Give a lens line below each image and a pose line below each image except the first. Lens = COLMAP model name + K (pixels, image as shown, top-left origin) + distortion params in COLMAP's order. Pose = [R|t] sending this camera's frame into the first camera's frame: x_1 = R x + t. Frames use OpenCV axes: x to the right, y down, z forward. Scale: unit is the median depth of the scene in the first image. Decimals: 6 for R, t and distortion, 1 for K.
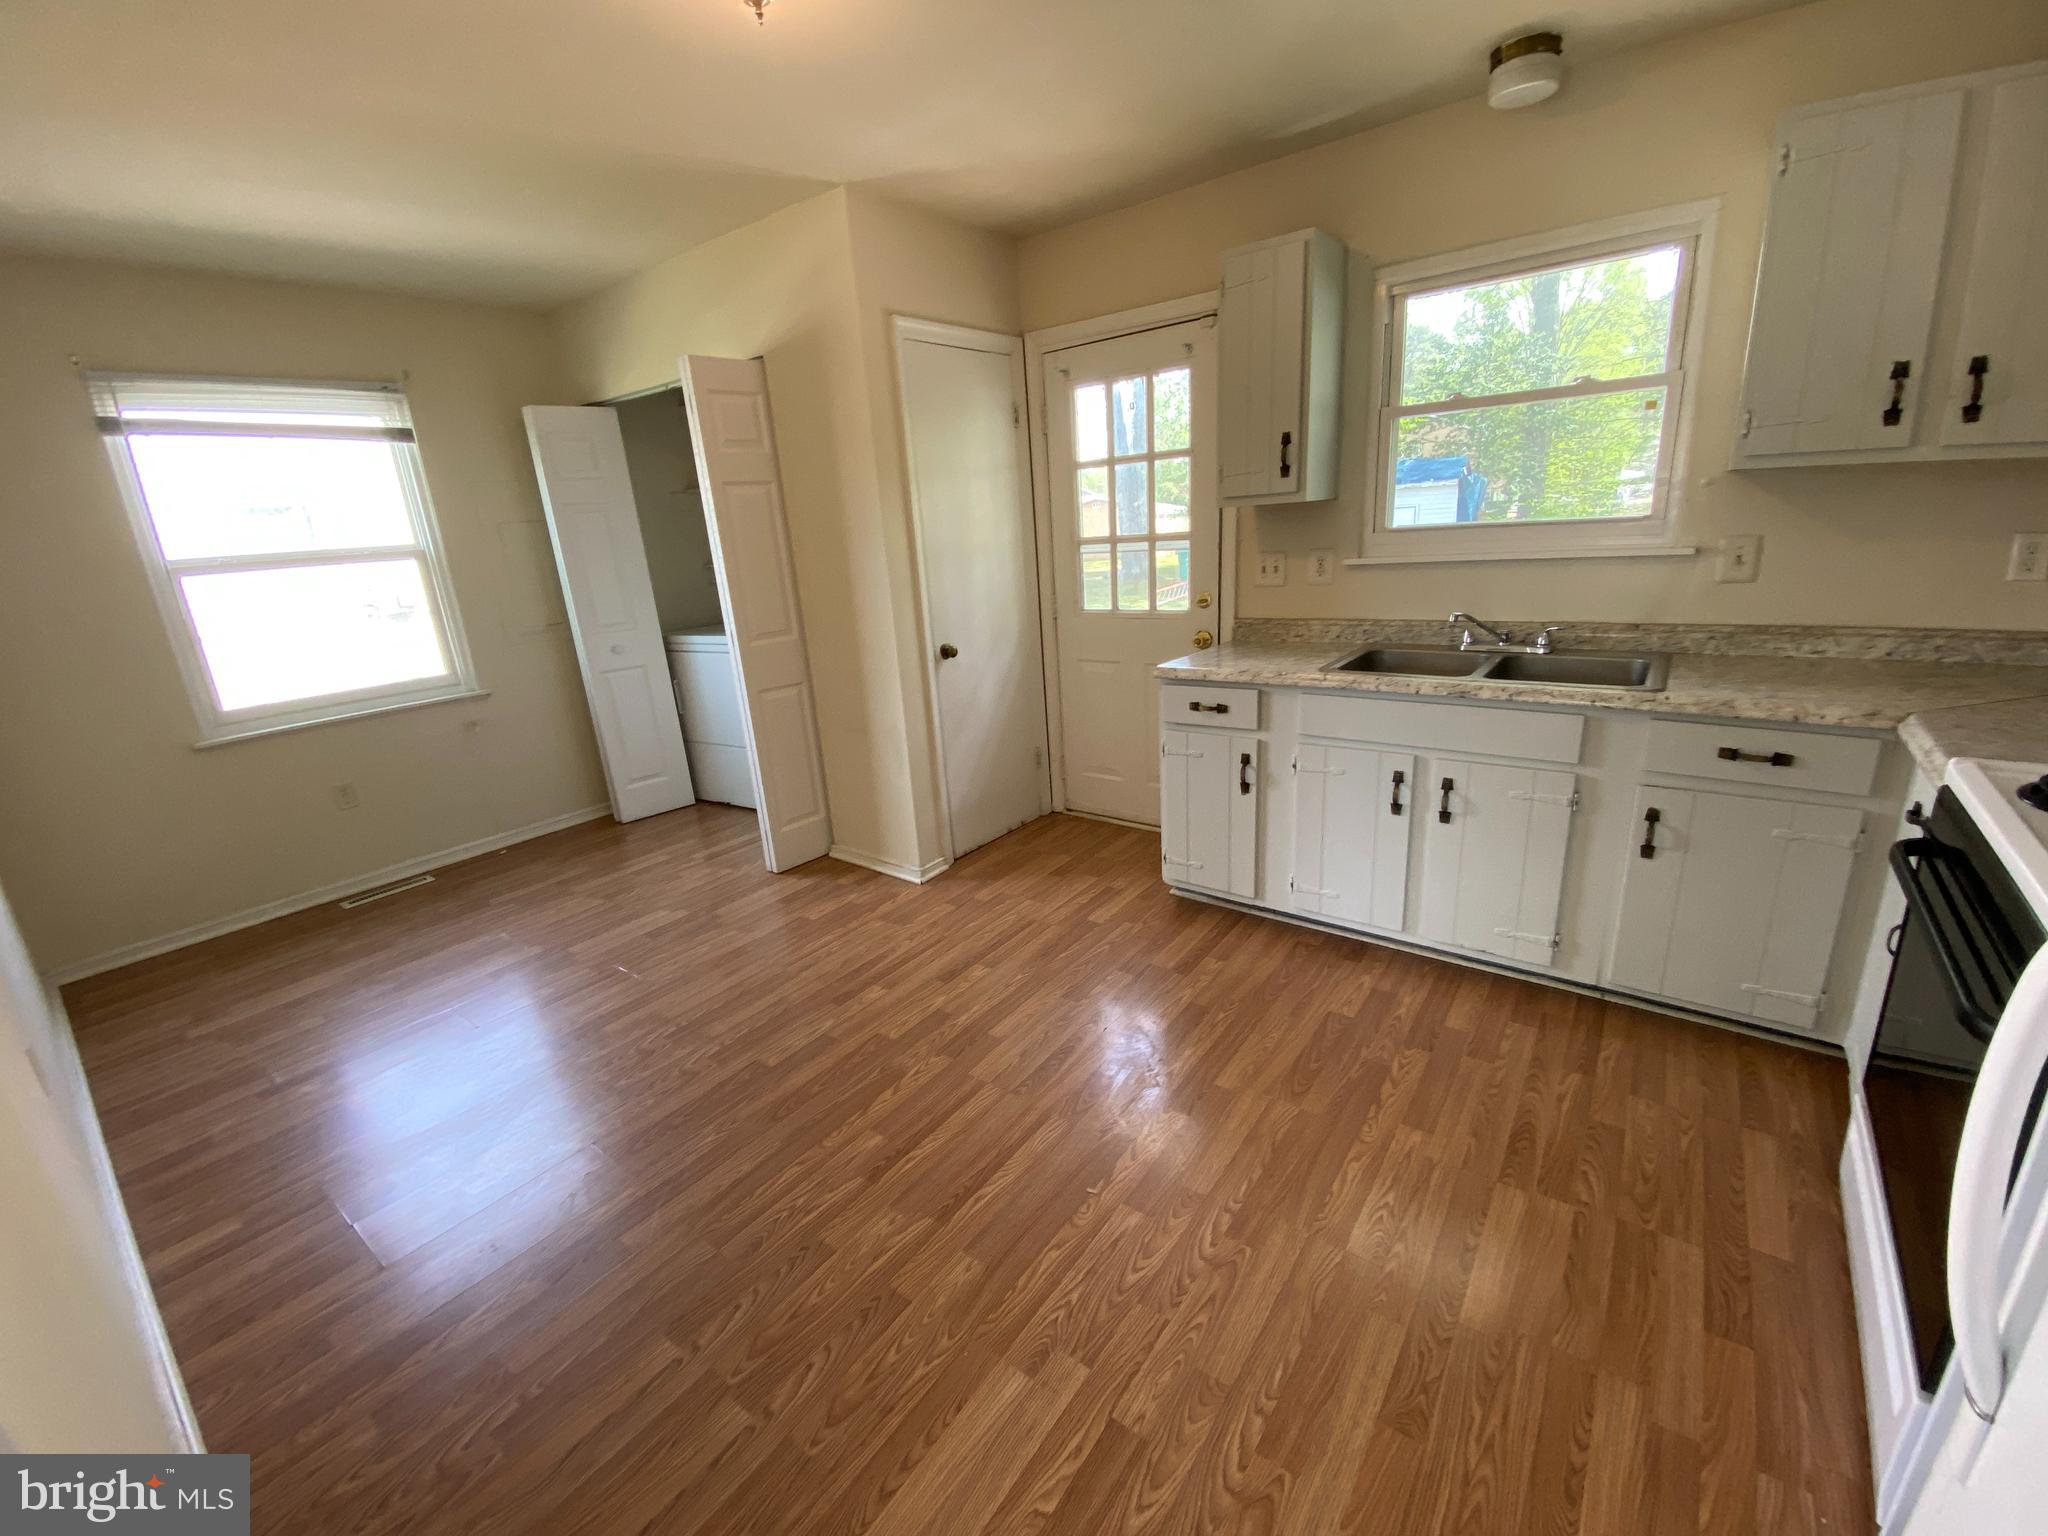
lens RADIAL K [[830.5, 0, 1021.4], [0, 830.5, 771.0], [0, 0, 1]] dist [0.001882, -0.012631]
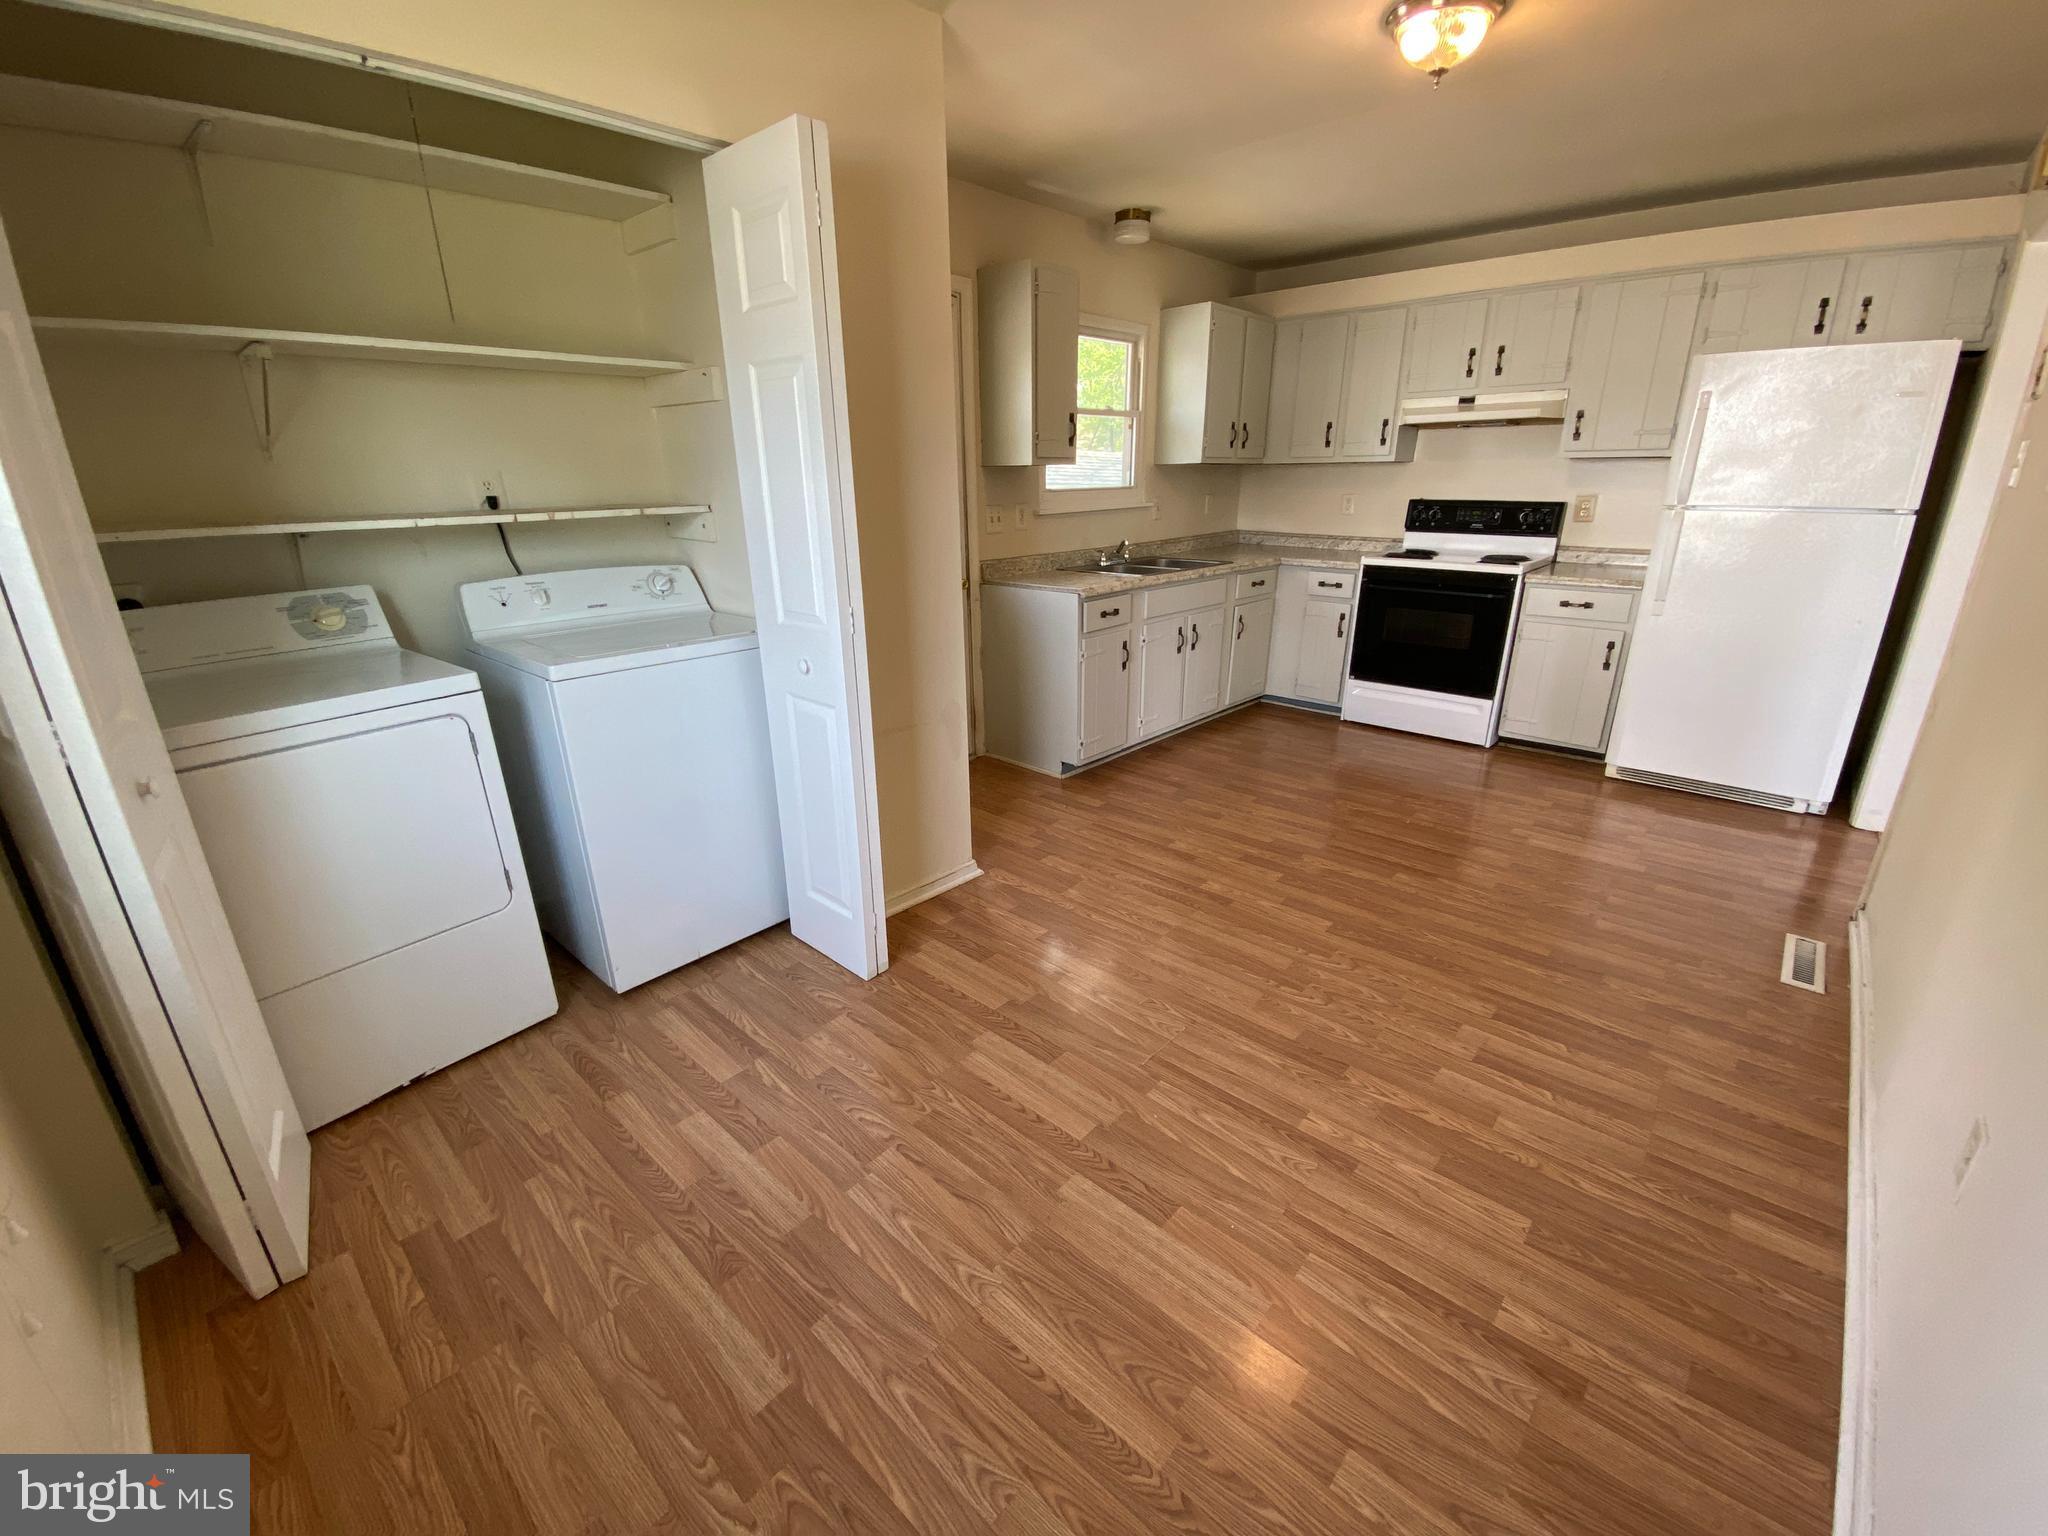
lens RADIAL K [[830.5, 0, 1013.8], [0, 830.5, 772.2], [0, 0, 1]] dist [0.001882, -0.012631]
pose [[0.101663, -0.275186, 0.956001, -1.099147], [0.296156, 0.925781, 0.234993, -0.190099], [-0.949714, 0.259236, 0.175615, 0.921082]]
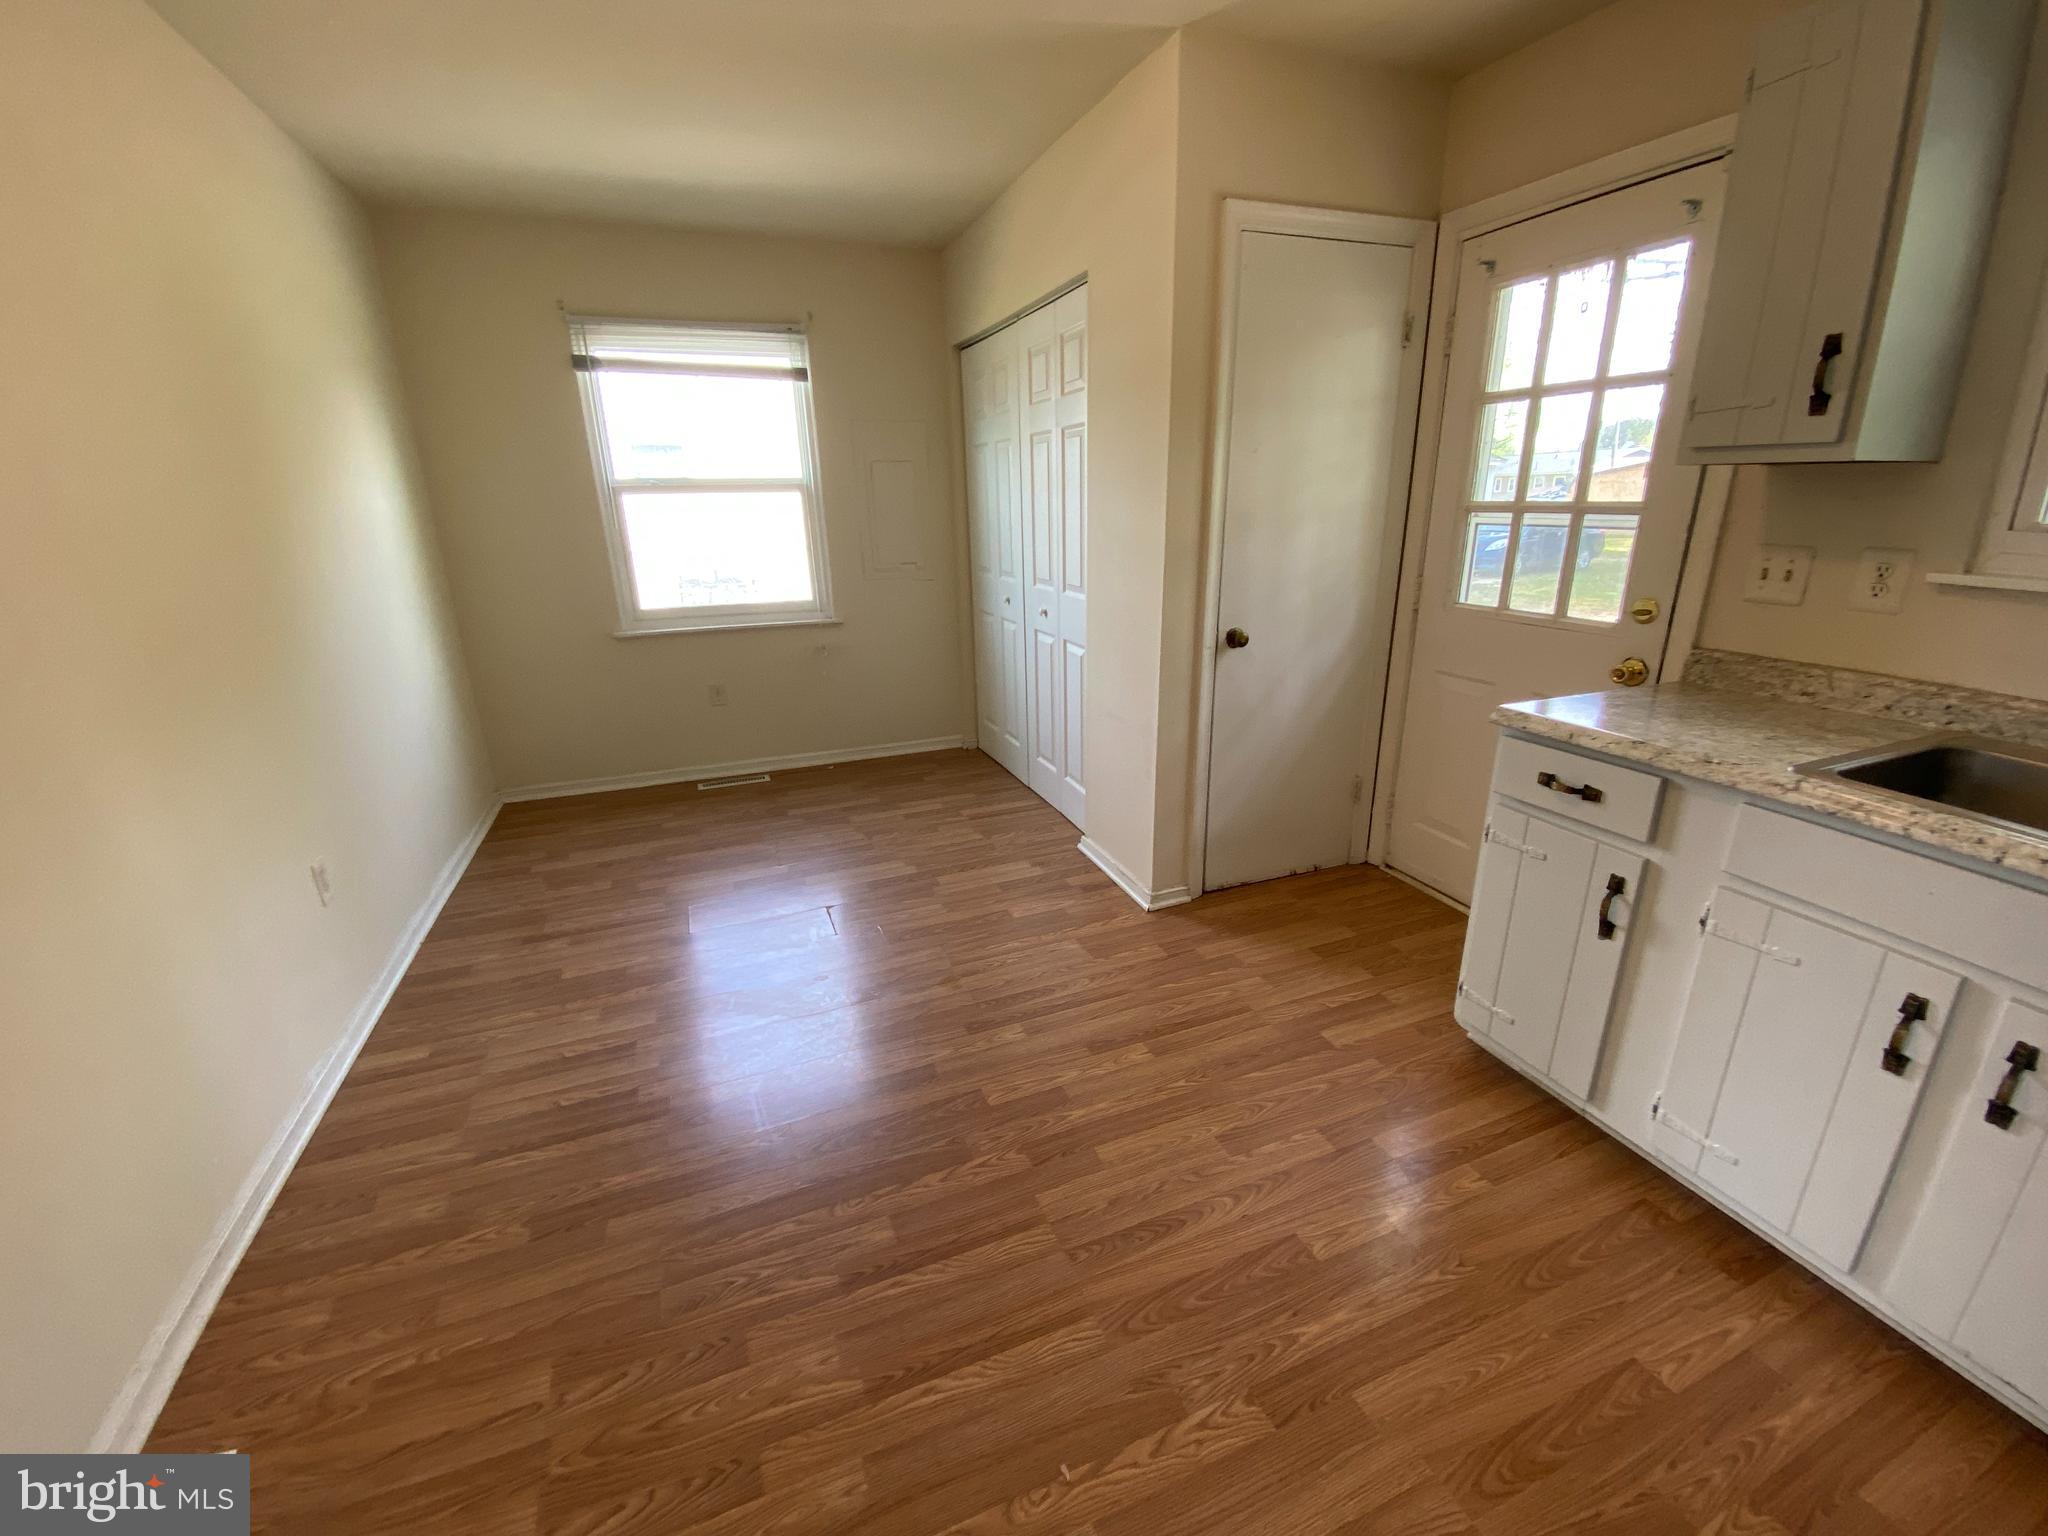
lens RADIAL K [[830.5, 0, 1024.3], [0, 830.5, 767.0], [0, 0, 1]] dist [0.001882, -0.012631]
pose [[0.854917, 0.204174, -0.476895, 0.161169], [-0.181871, 0.978908, 0.093068, -0.070910], [0.485839, 0.007168, 0.874019, 0.242722]]
